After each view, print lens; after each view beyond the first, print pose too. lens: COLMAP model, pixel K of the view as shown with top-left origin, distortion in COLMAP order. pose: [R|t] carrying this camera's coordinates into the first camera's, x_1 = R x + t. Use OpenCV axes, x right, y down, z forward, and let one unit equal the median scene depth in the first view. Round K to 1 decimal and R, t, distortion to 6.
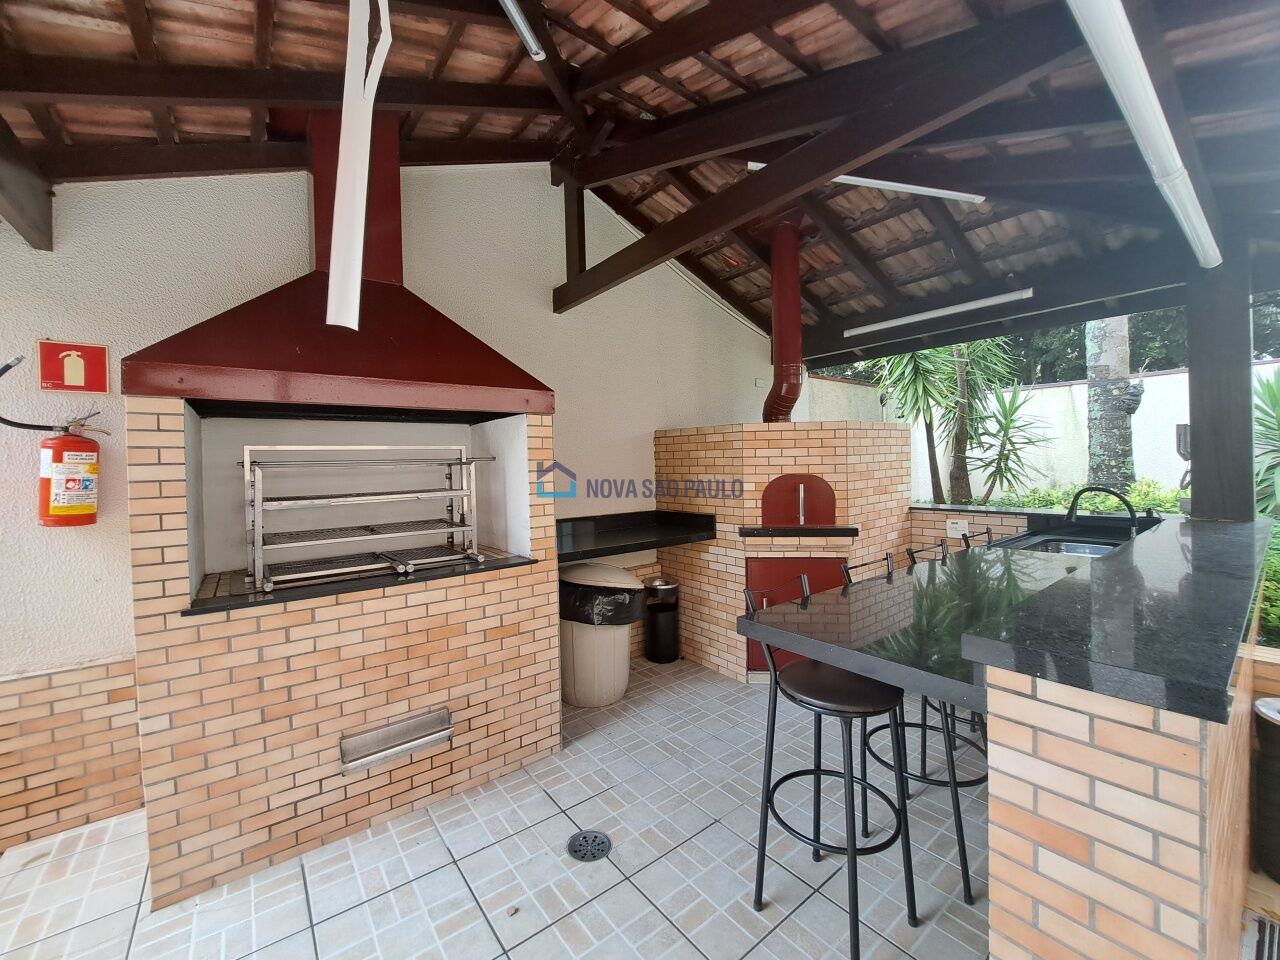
lens RADIAL K [[510.2, 0, 639.0], [0, 510.2, 468.3], [0, 0, 1]] dist [-0.019545, 0.000298]
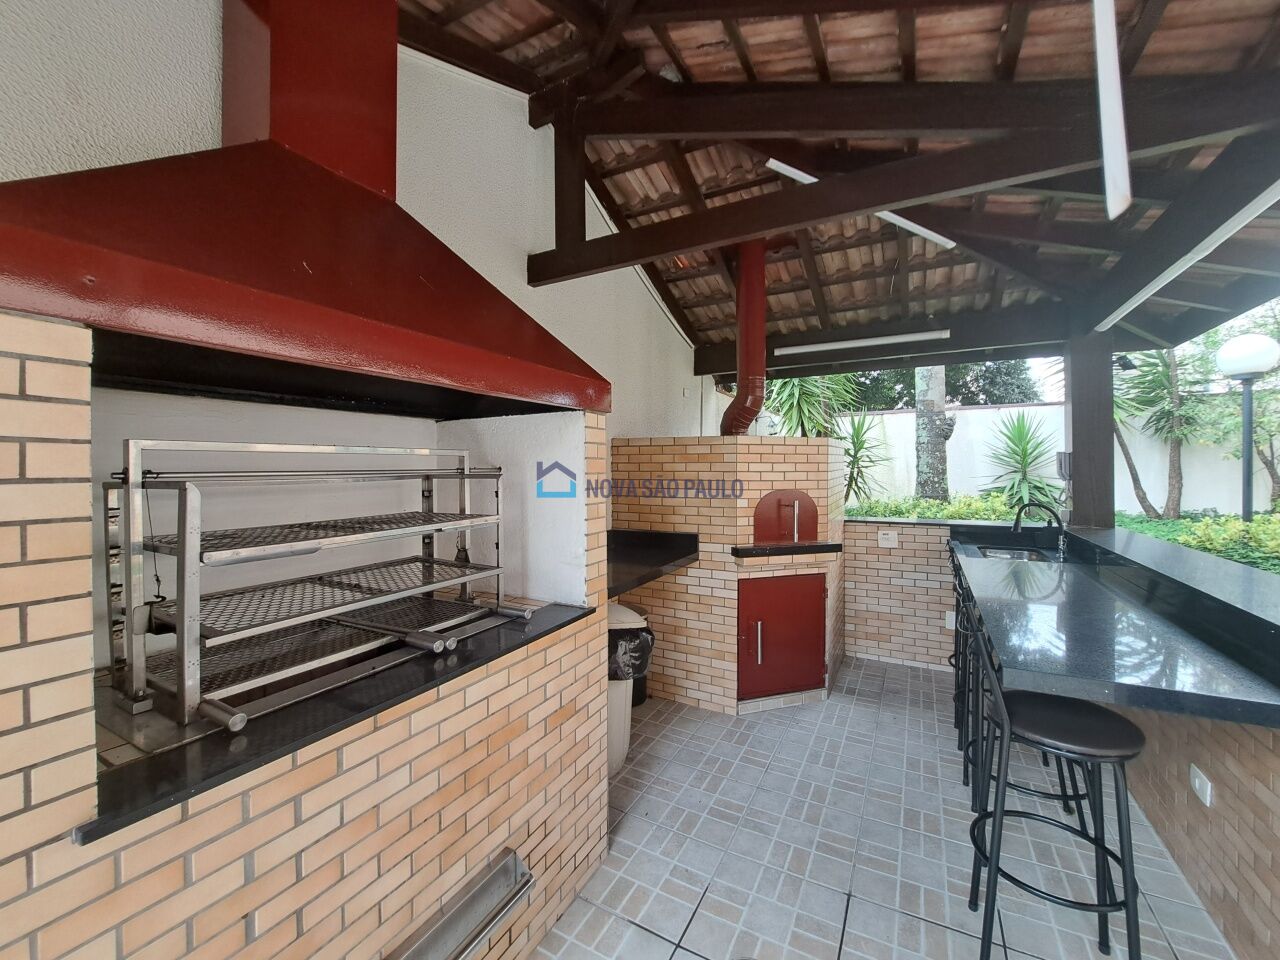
lens RADIAL K [[510.2, 0, 639.0], [0, 510.2, 468.3], [0, 0, 1]] dist [-0.019545, 0.000298]
pose [[0.915164, 0.018383, 0.402662, -0.334333], [-0.011909, 0.999757, -0.018576, -0.008462], [-0.402906, 0.012204, 0.915160, 0.218960]]
